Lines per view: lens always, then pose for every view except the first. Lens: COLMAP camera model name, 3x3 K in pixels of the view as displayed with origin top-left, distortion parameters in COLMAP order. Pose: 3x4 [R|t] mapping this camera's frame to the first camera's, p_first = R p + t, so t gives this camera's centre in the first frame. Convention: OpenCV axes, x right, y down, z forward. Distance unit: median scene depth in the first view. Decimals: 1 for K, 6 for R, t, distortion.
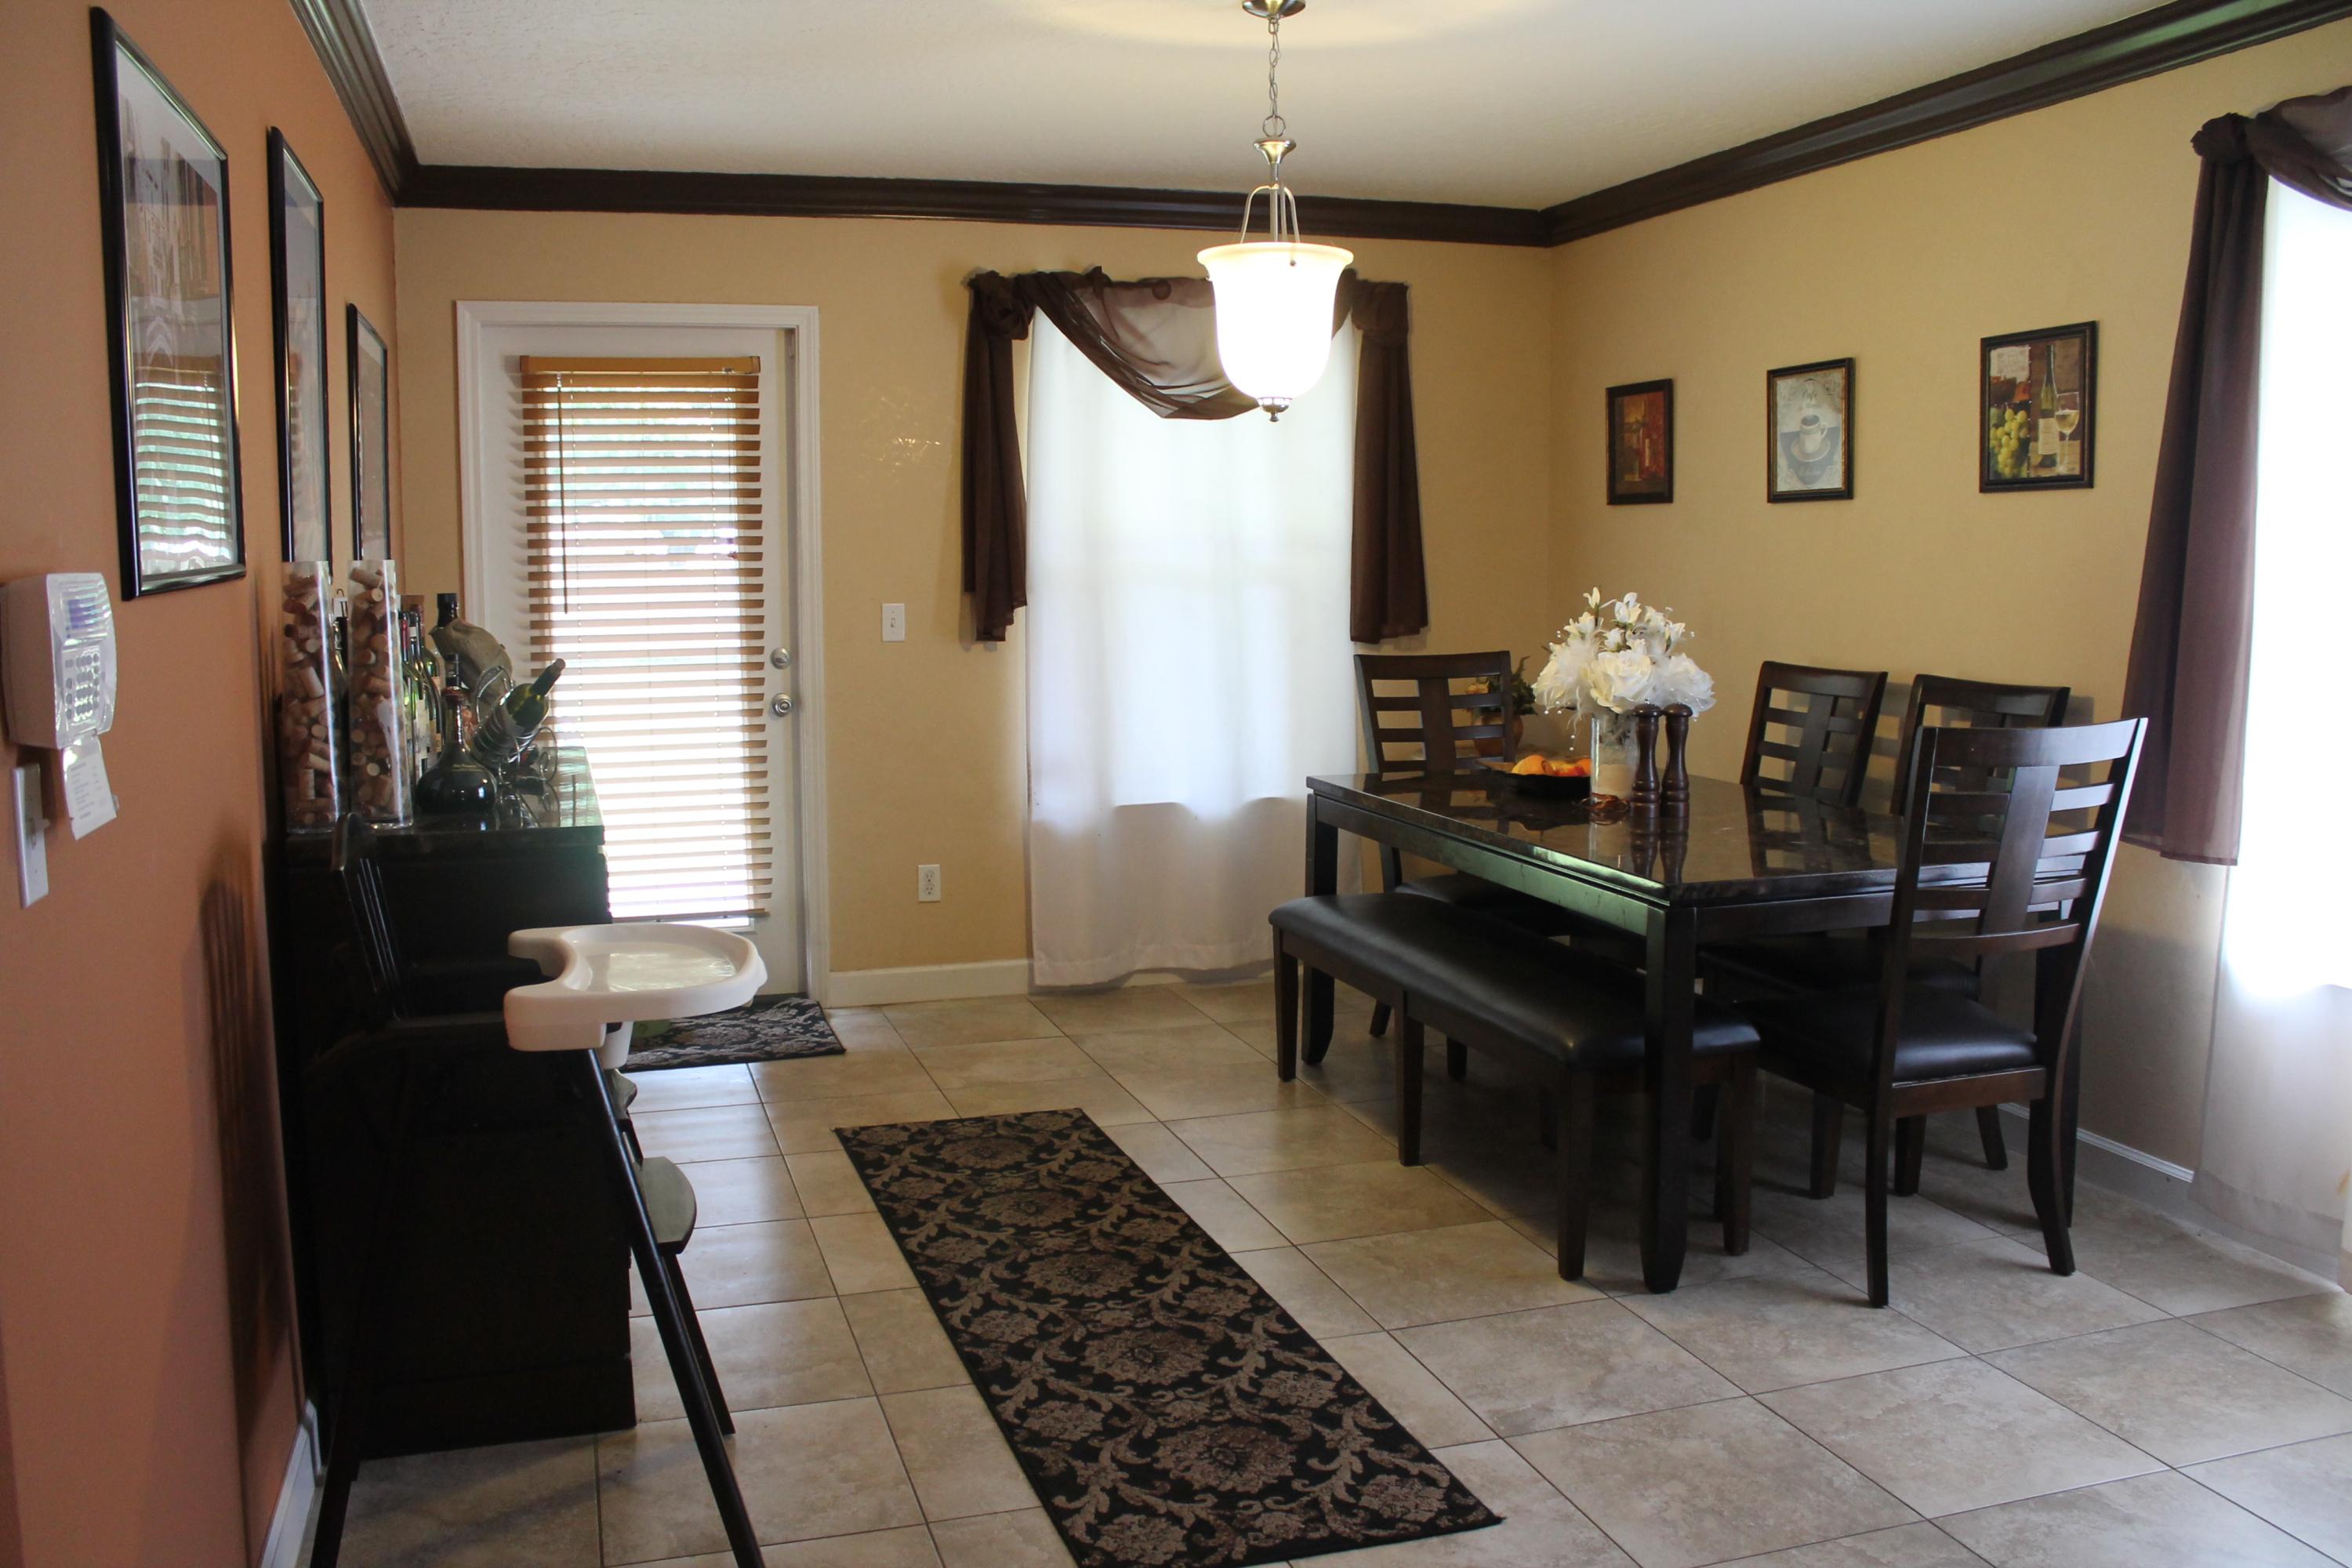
lens RADIAL K [[1984.1, 0, 1176.0], [0, 1984.1, 784.0], [0, 0, 1]] dist [-0.141054, 0.148357]
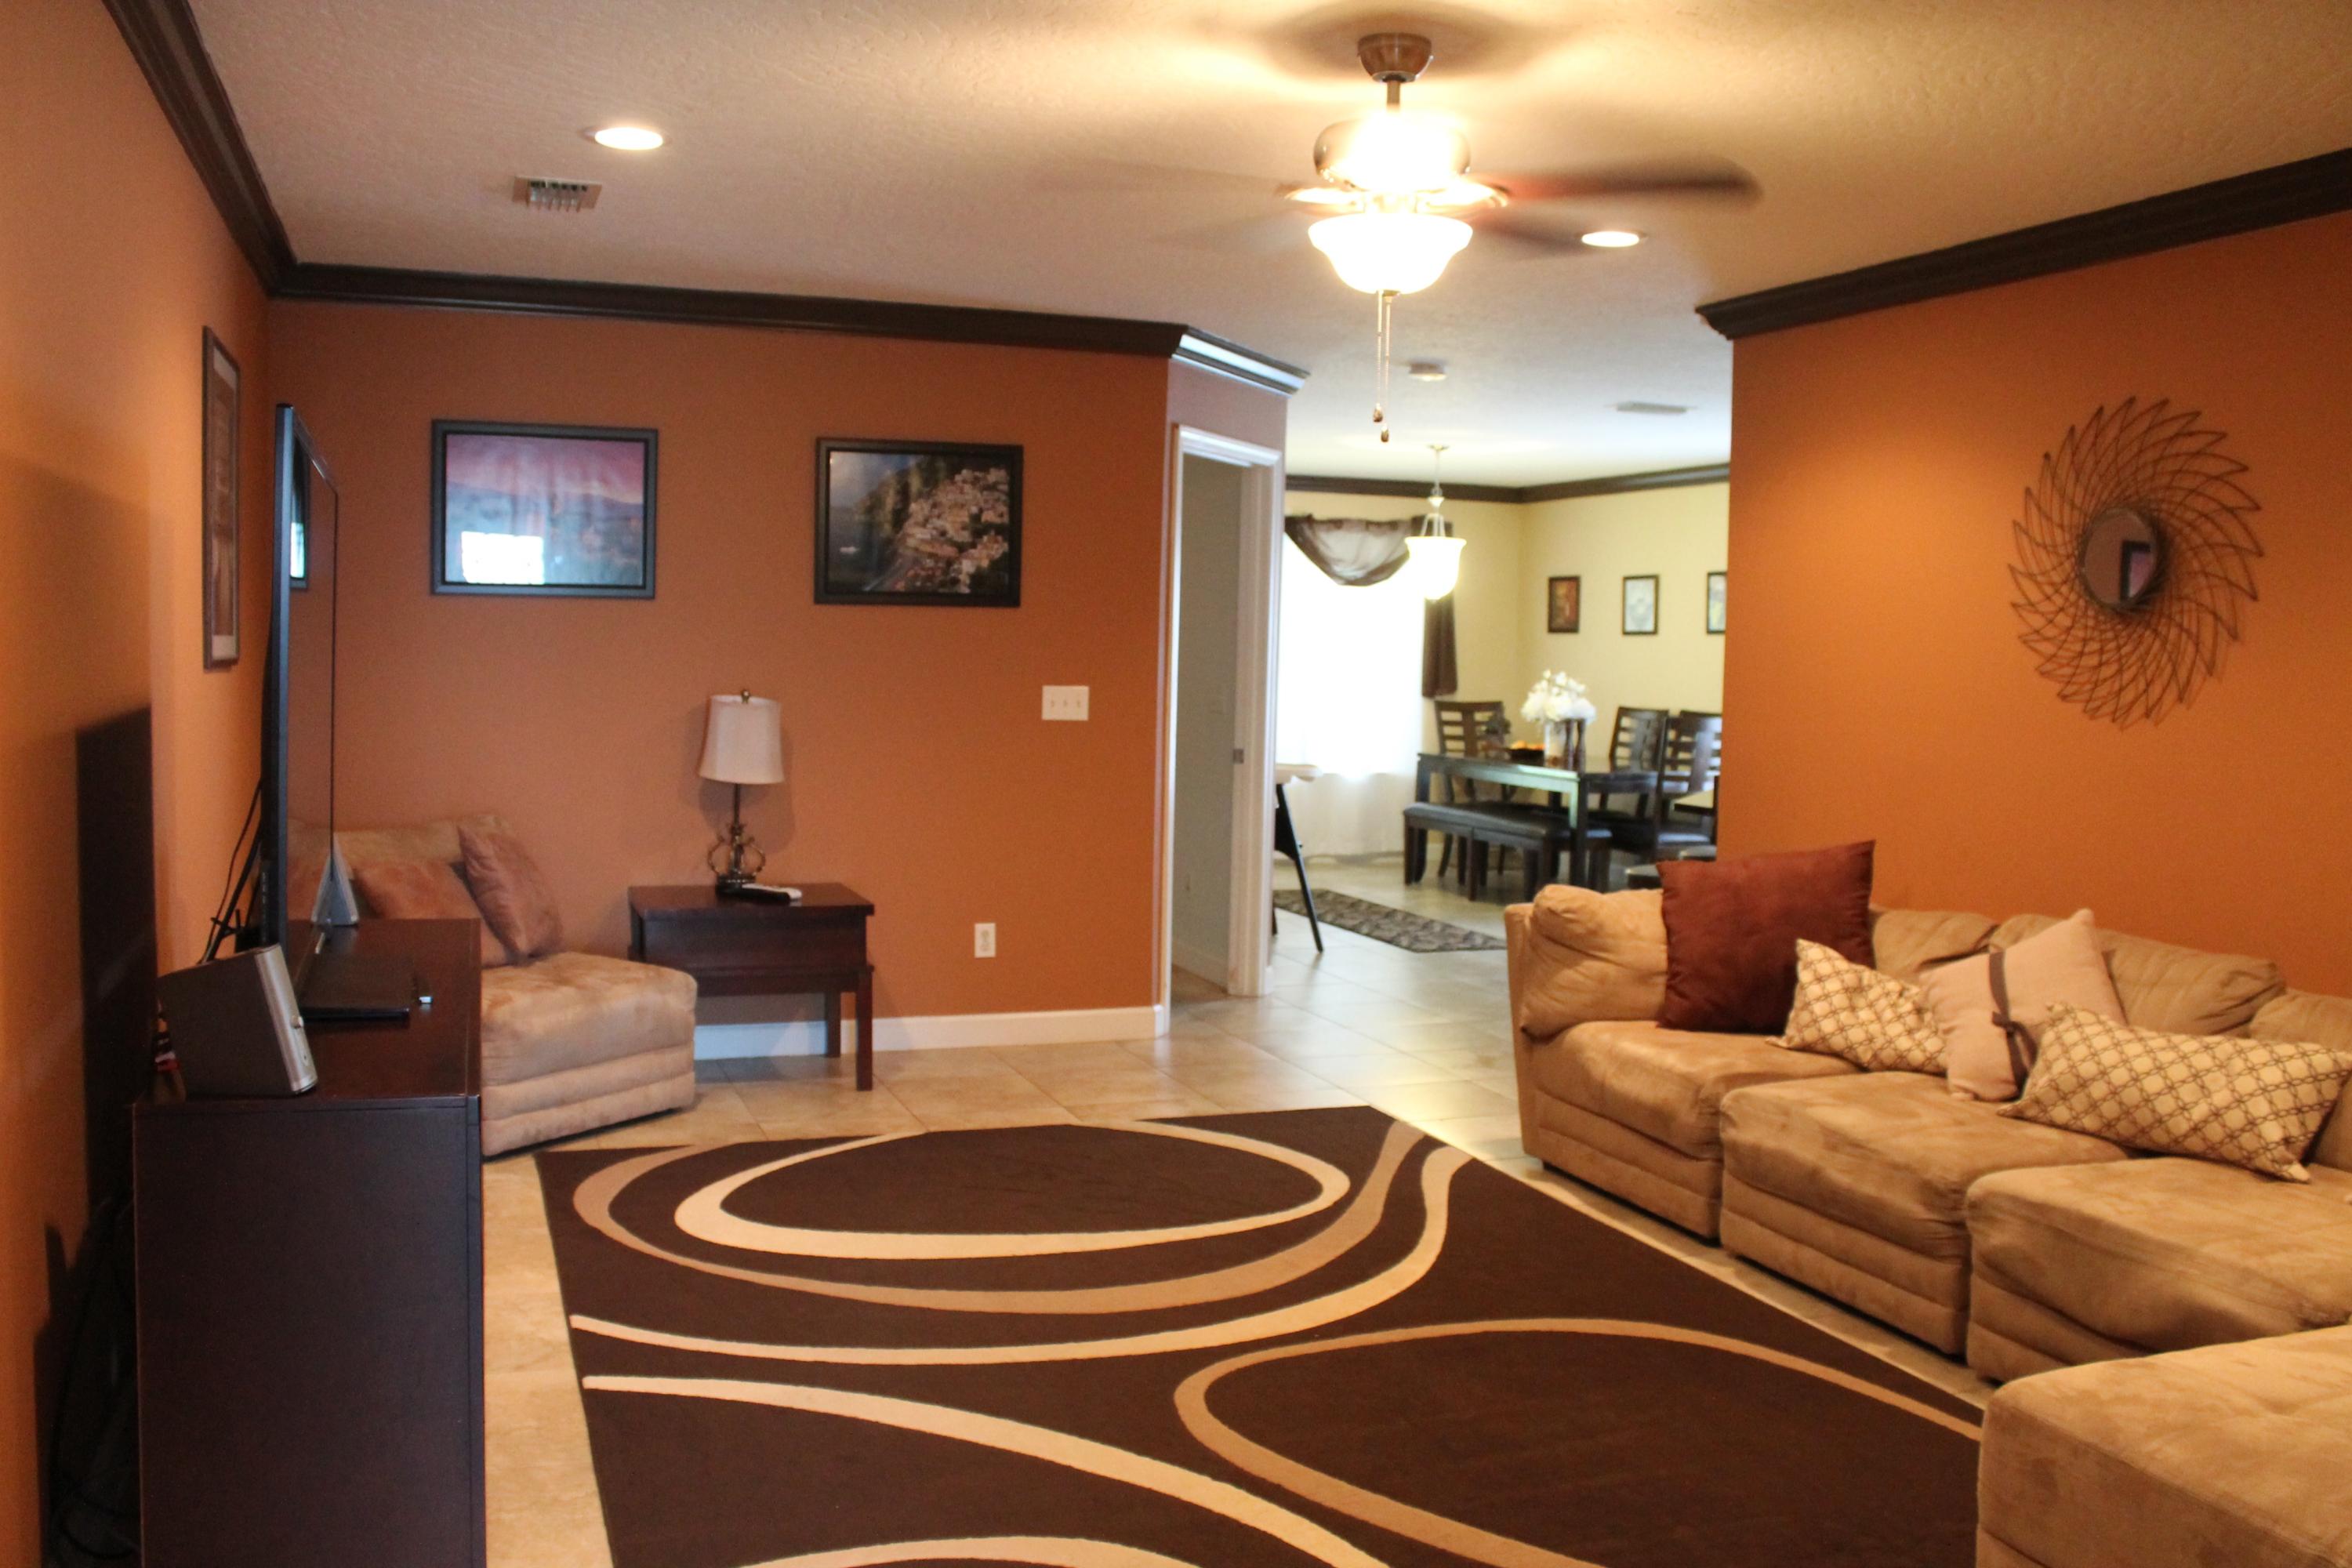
lens RADIAL K [[1984.1, 0, 1176.0], [0, 1984.1, 784.0], [0, 0, 1]] dist [-0.141054, 0.148357]
pose [[0.998289, 0.024378, 0.053157, -0.329739], [-0.021770, 0.998556, -0.049116, 0.151252], [-0.054278, 0.047874, 0.997378, -1.239458]]
